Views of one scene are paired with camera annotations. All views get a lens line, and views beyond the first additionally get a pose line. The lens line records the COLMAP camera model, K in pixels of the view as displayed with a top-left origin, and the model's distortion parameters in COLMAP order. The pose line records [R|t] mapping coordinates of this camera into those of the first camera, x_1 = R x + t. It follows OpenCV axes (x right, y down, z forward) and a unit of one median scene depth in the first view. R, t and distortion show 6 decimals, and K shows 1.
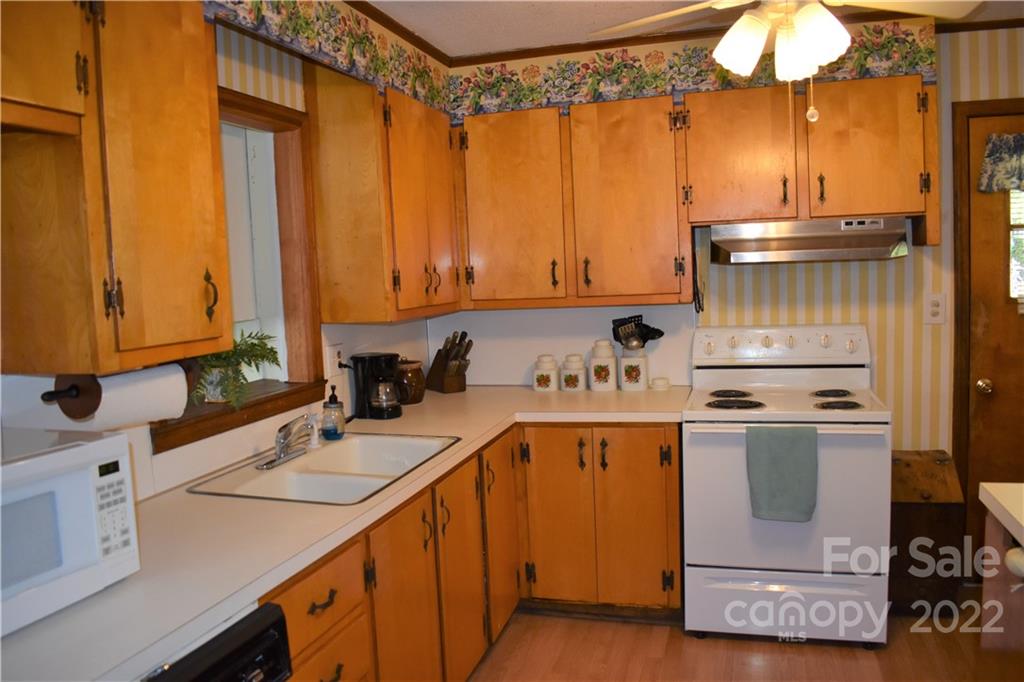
lens RADIAL K [[799.0, 0, 514.7], [0, 799.0, 345.7], [0, 0, 1]] dist [-0.098260, 0.021429]
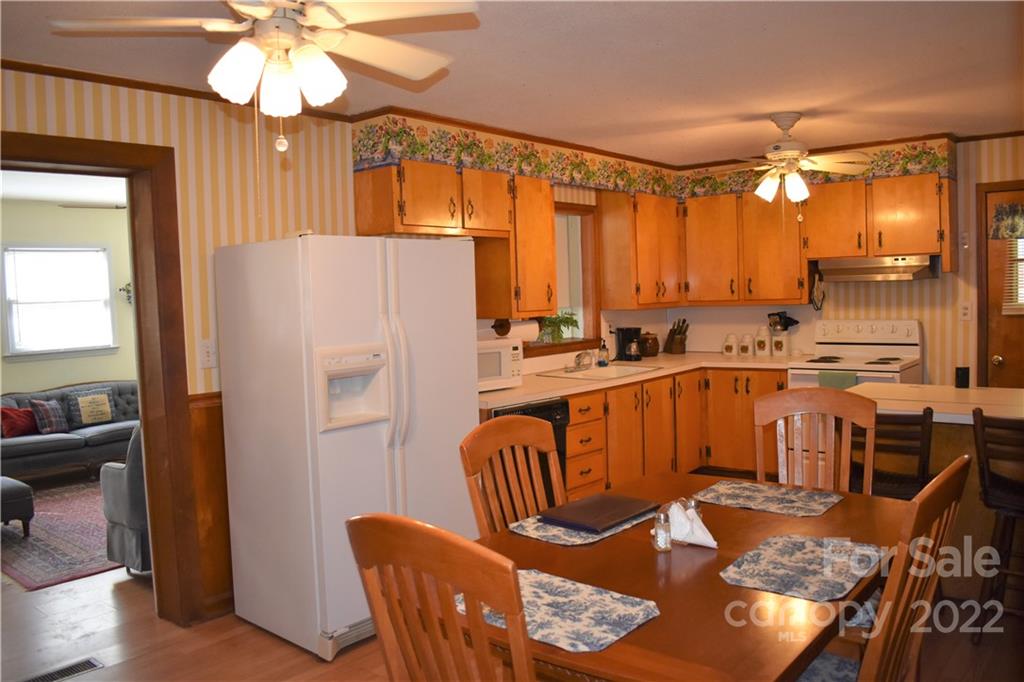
lens RADIAL K [[799.0, 0, 513.3], [0, 799.0, 340.7], [0, 0, 1]] dist [-0.098260, 0.021429]
pose [[0.918783, 0.036957, -0.393029, 0.325932], [-0.044397, 0.998965, -0.009853, 0.074461], [0.392259, 0.026502, 0.919473, -0.877073]]
